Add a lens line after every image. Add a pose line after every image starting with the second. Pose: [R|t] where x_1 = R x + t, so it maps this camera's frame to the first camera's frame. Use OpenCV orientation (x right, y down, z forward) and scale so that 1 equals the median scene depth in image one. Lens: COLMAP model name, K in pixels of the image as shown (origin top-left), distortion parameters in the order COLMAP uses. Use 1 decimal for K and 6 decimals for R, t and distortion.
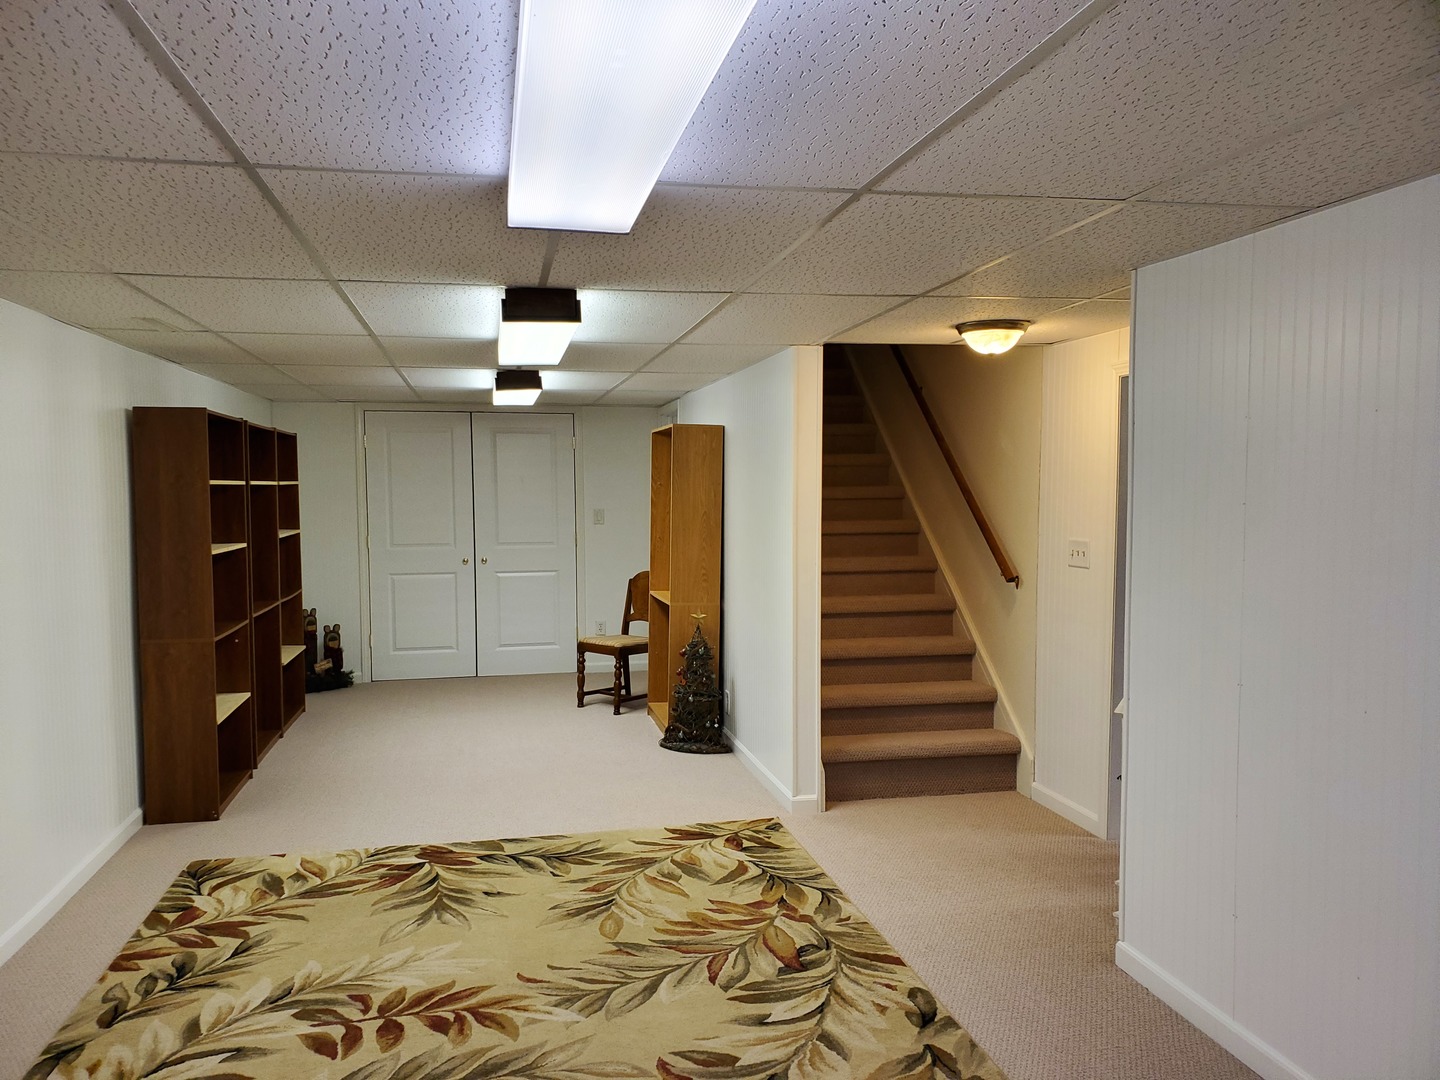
lens RADIAL K [[1145.4, 0, 721.7], [0, 1145.4, 539.7], [0, 0, 1]] dist [0.013208, -0.010412]
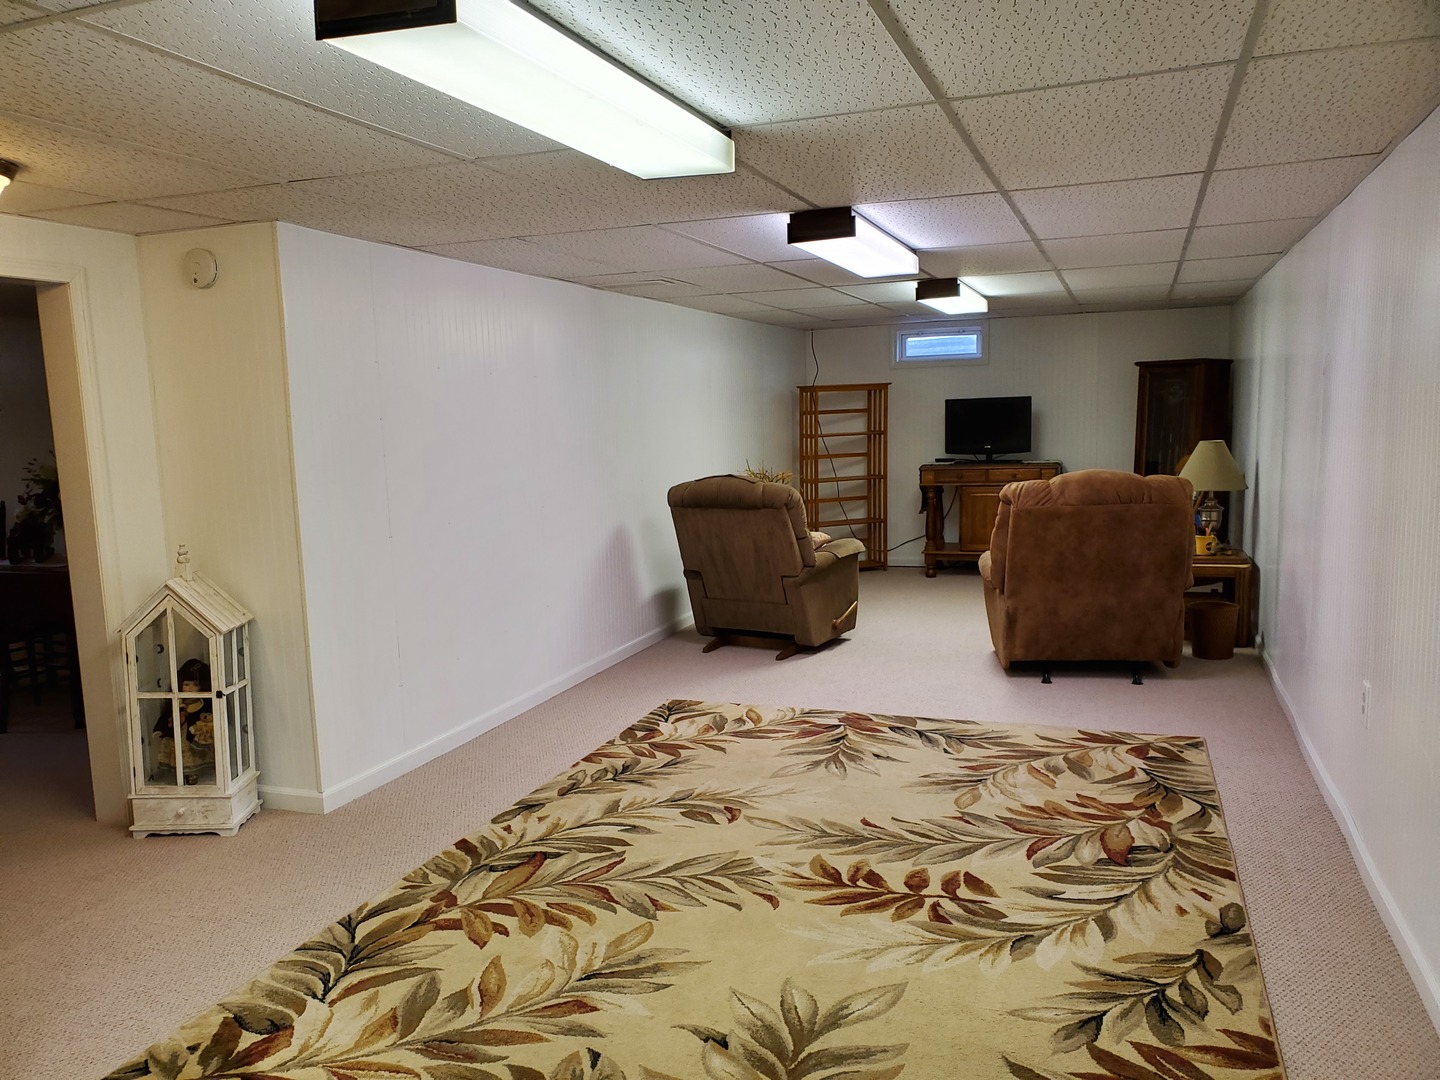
lens RADIAL K [[1145.4, 0, 726.8], [0, 1145.4, 538.2], [0, 0, 1]] dist [0.013208, -0.010412]
pose [[0.847255, 0.044397, -0.529328, 0.263595], [-0.011542, 0.997804, 0.065215, 0.023326], [0.531061, -0.049144, 0.845907, -0.023083]]
